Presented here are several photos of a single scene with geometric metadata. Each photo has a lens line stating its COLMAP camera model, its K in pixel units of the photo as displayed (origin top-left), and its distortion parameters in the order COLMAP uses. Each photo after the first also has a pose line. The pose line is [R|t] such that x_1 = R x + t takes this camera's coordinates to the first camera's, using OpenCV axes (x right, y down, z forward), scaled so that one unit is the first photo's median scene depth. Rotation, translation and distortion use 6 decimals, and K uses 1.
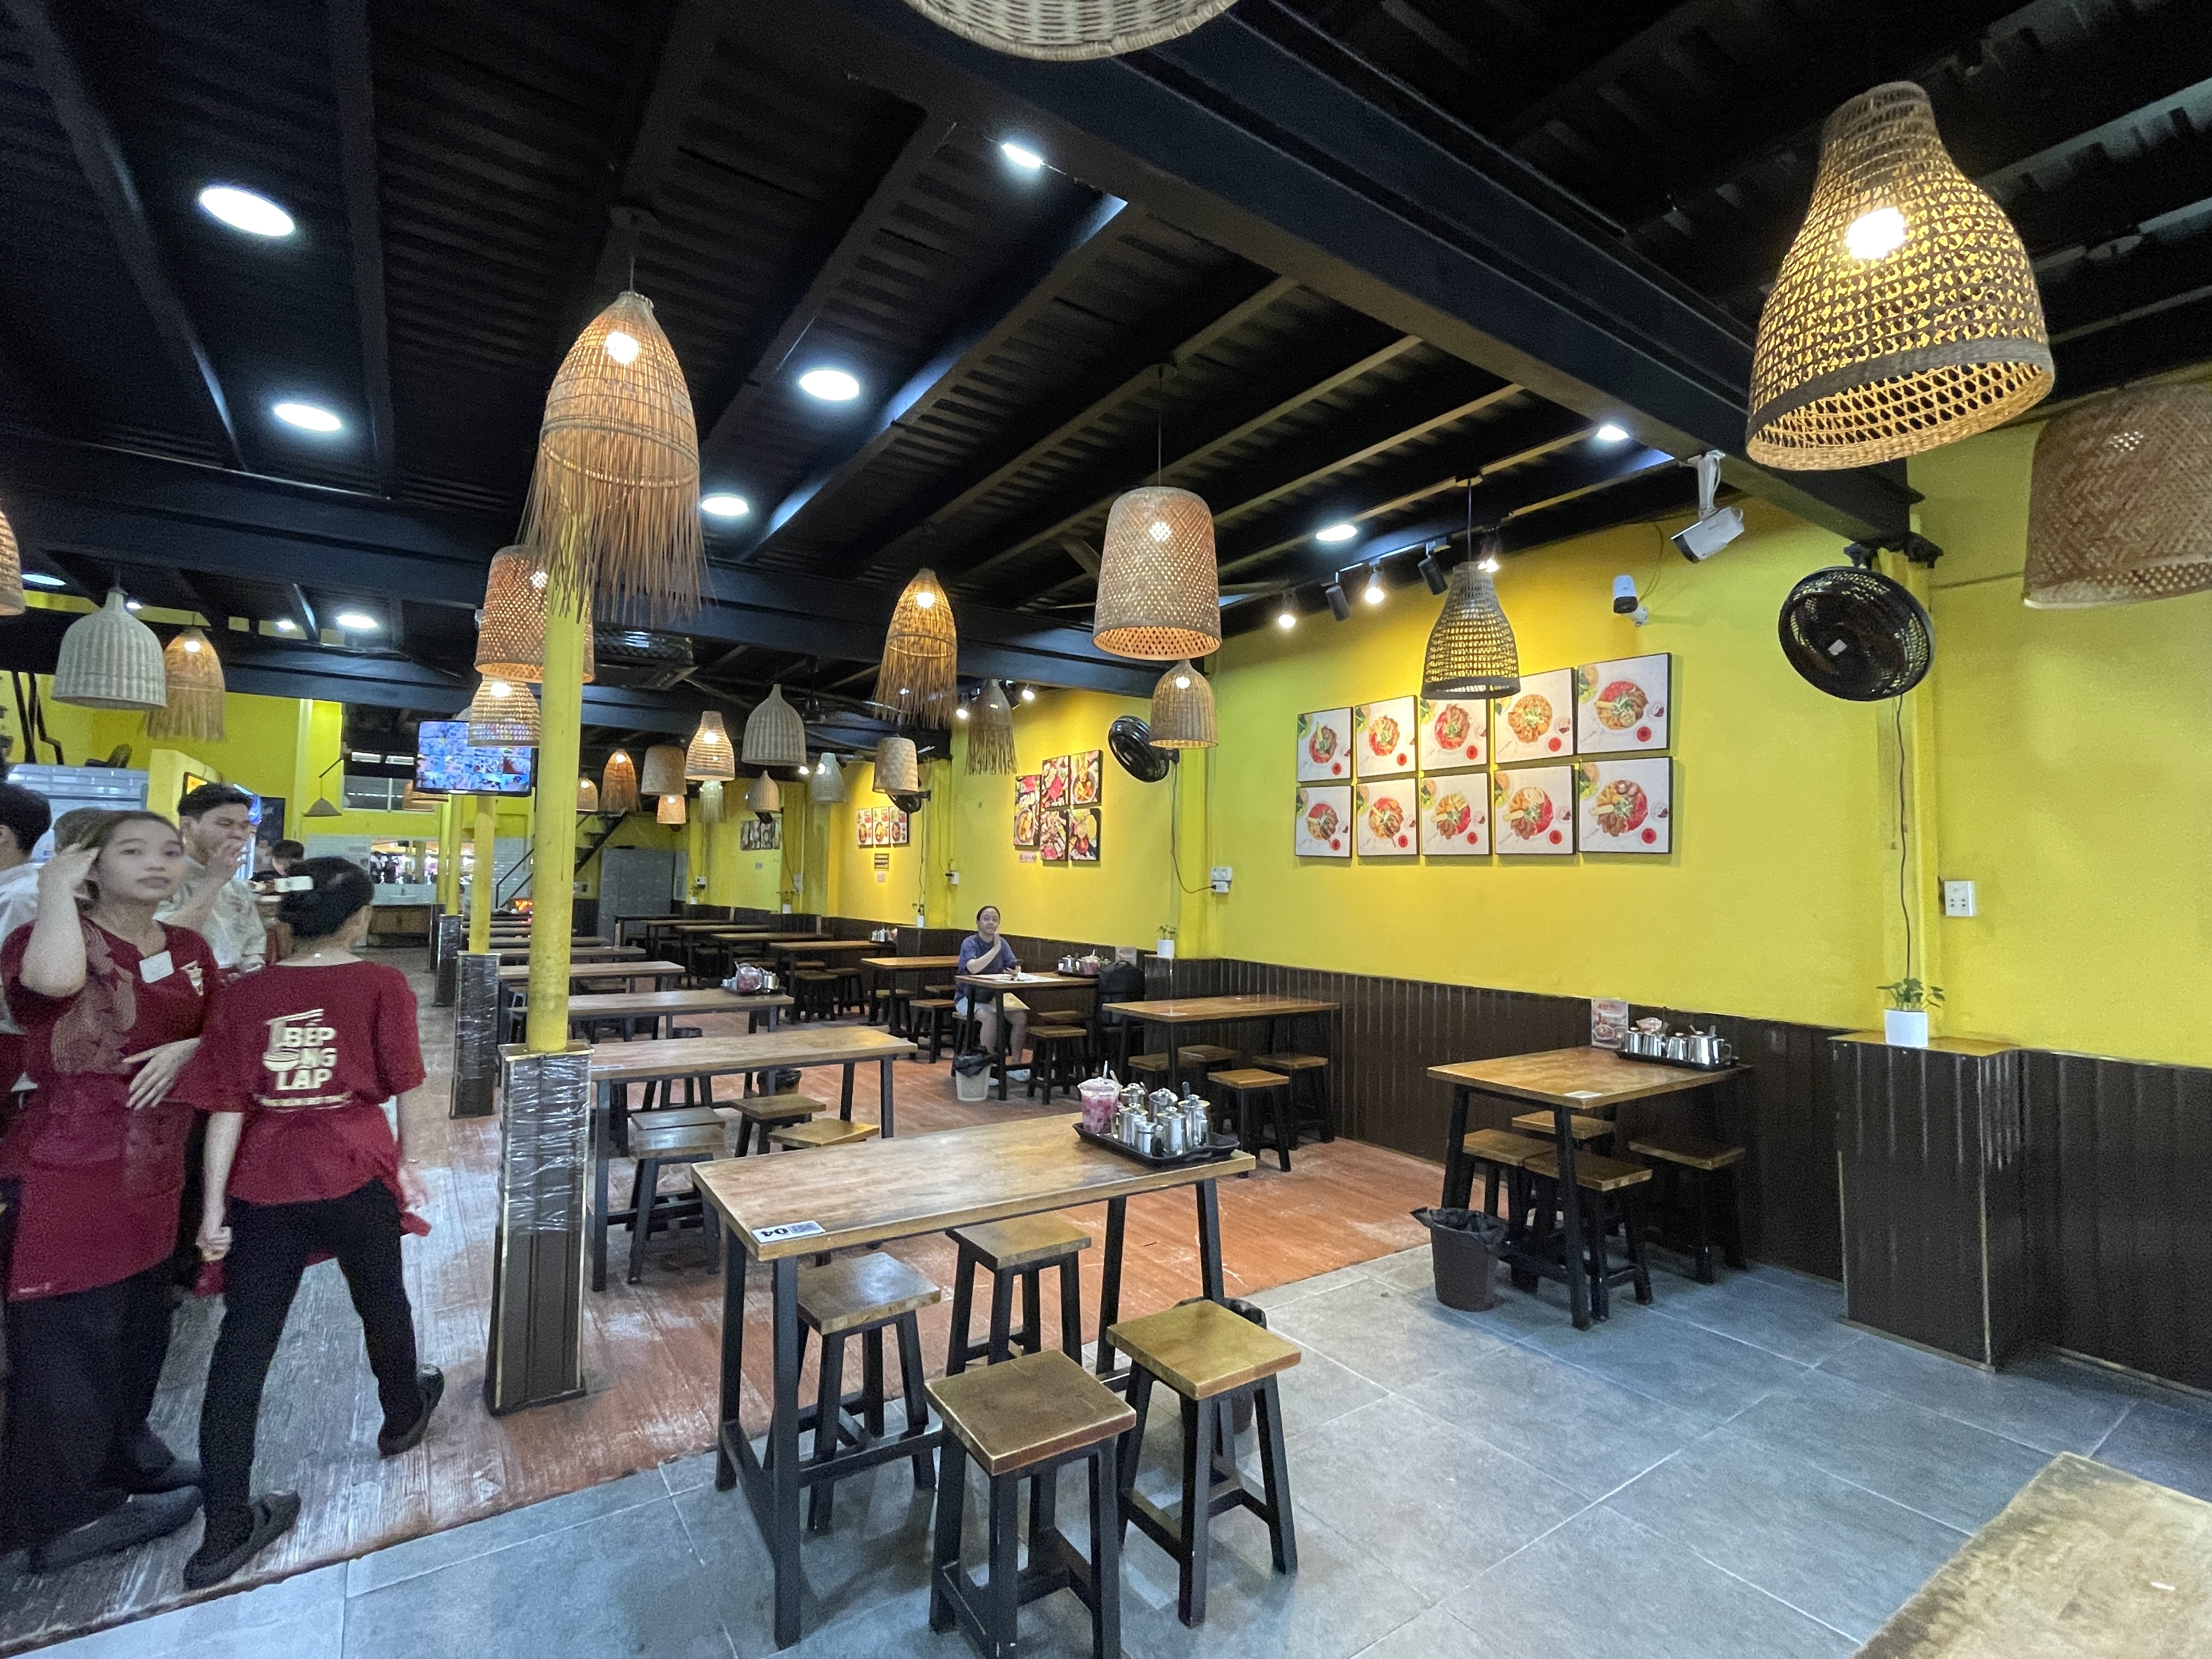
lens RADIAL K [[1026.0, 0, 1109.8], [0, 1026.0, 826.3], [0, 0, 1]] dist [0.000389, -0.000002]
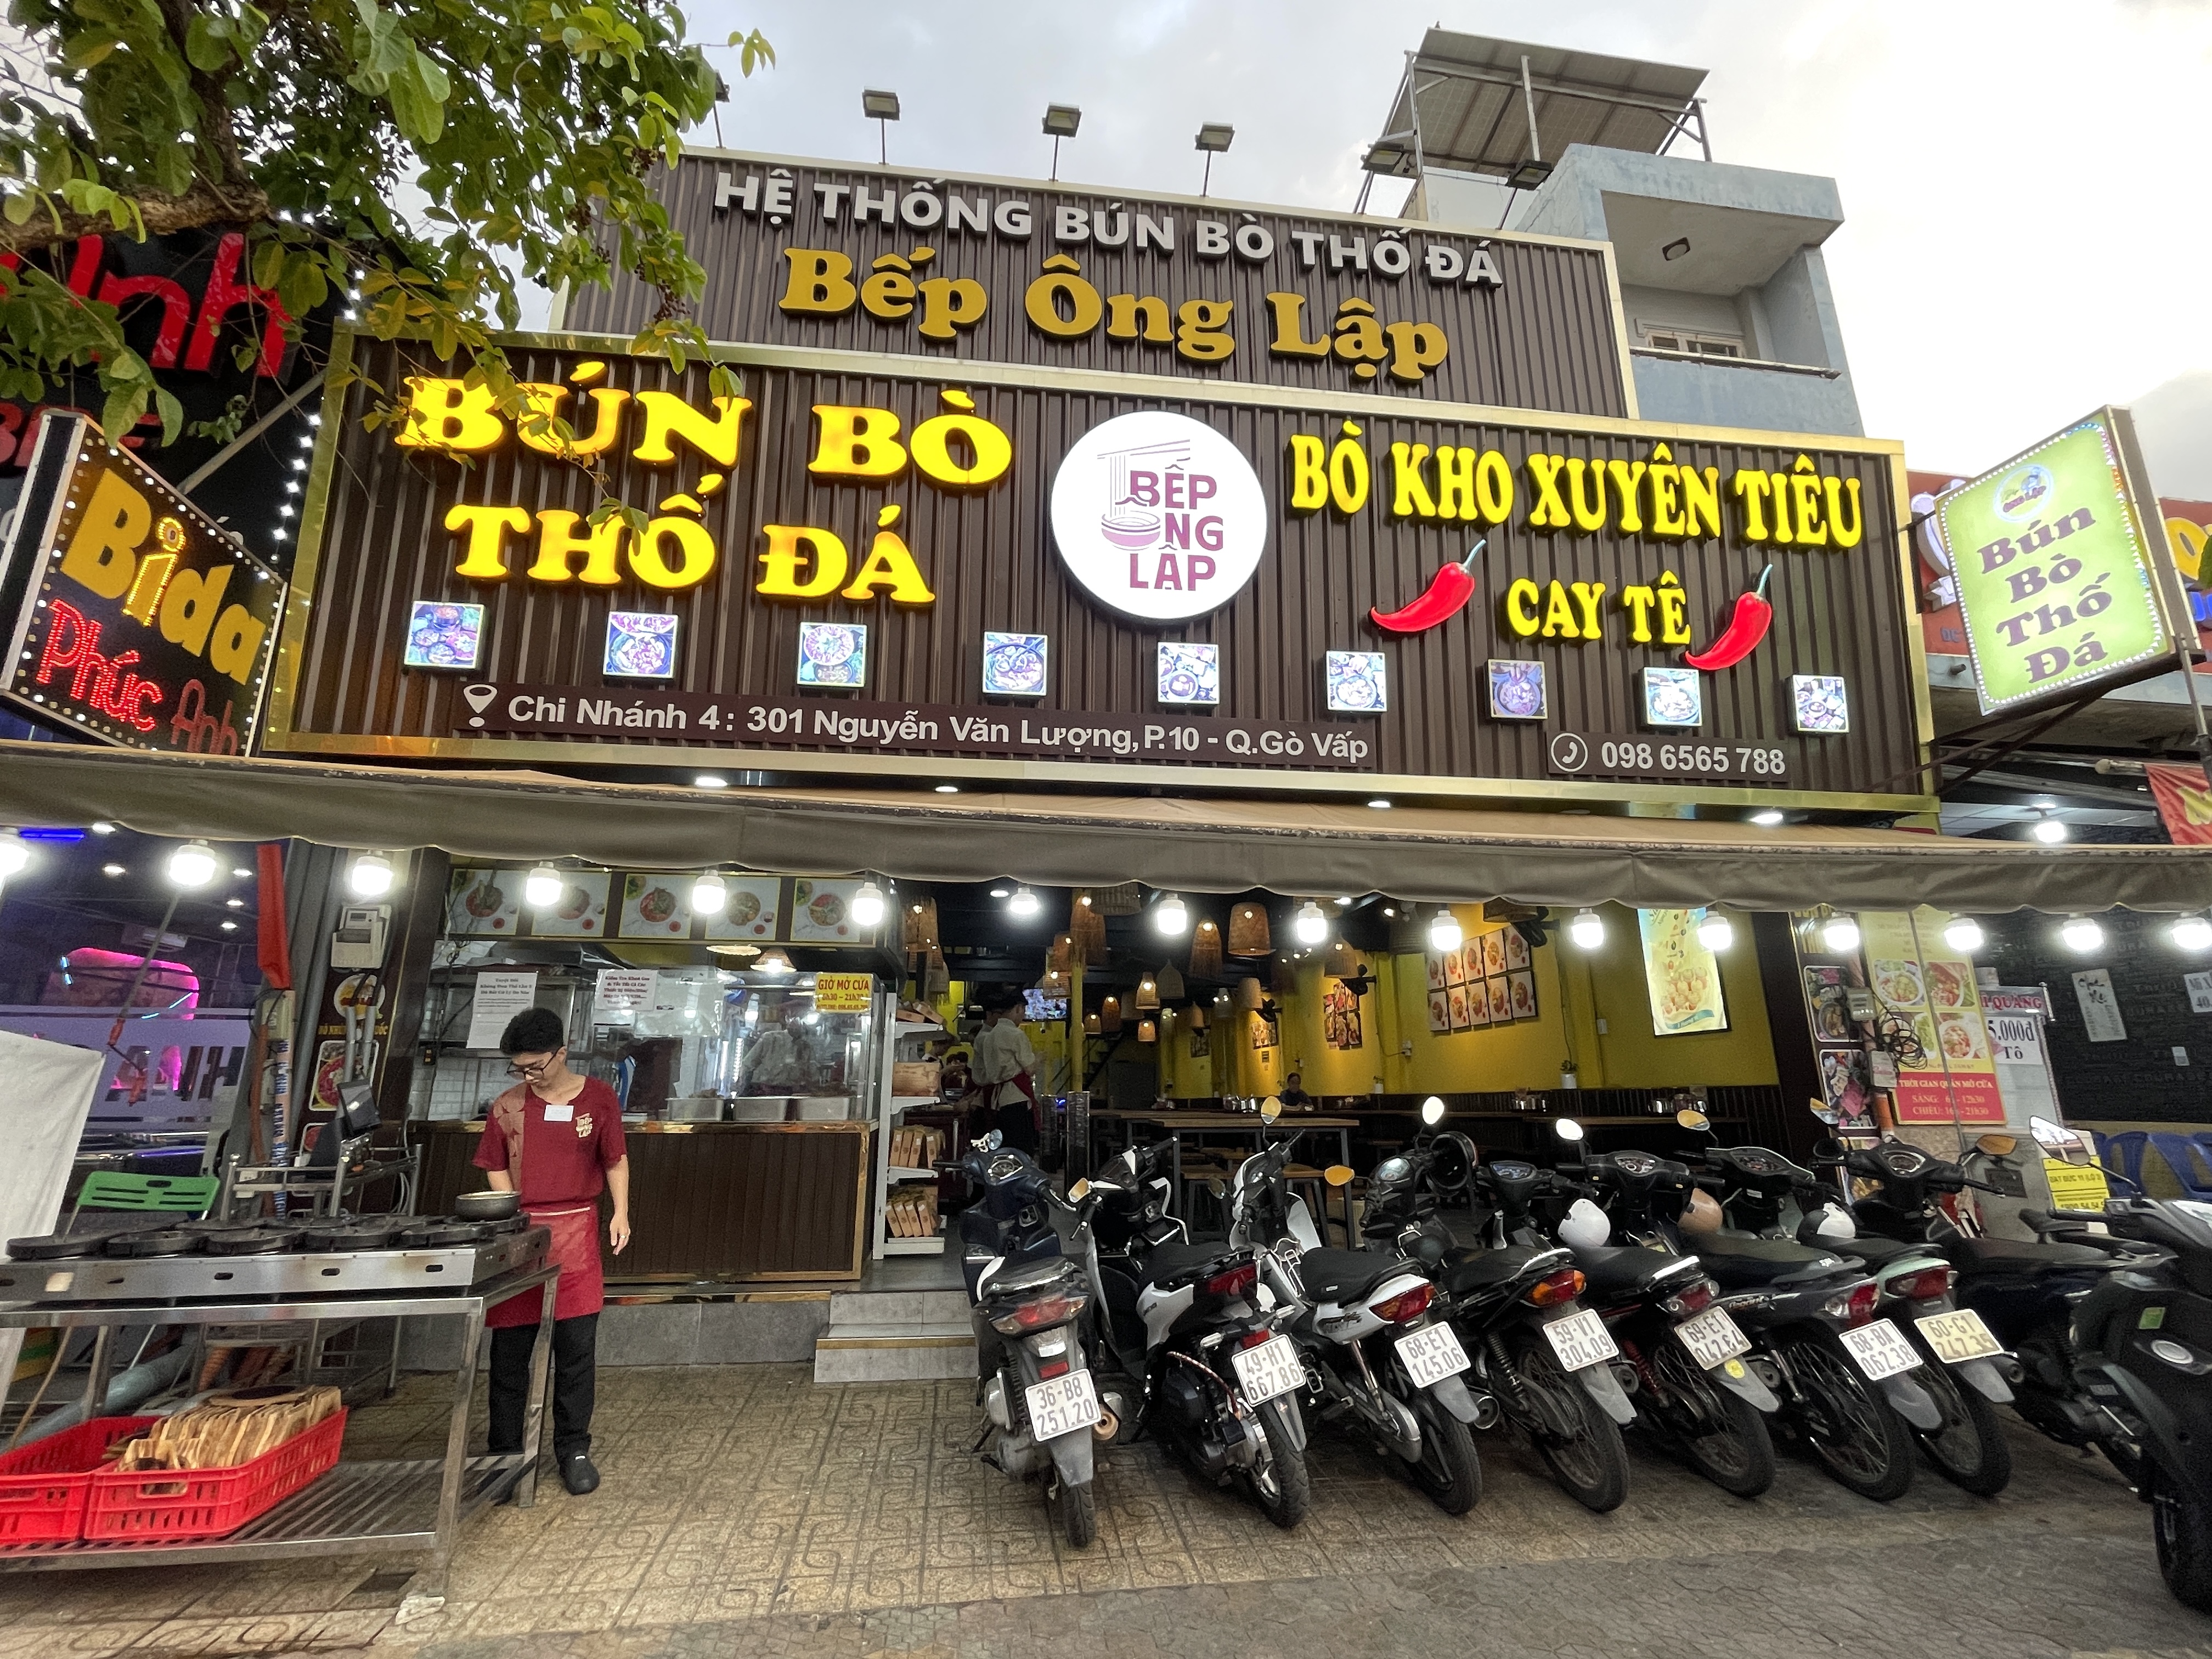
lens RADIAL K [[1026.0, 0, 1110.8], [0, 1026.0, 841.6], [0, 0, 1]] dist [0.000389, -0.000002]
pose [[0.893268, -0.128487, -0.430770, 0.516749], [0.040302, 0.977312, -0.207933, 0.057319], [0.447713, 0.168379, 0.878181, -0.949956]]
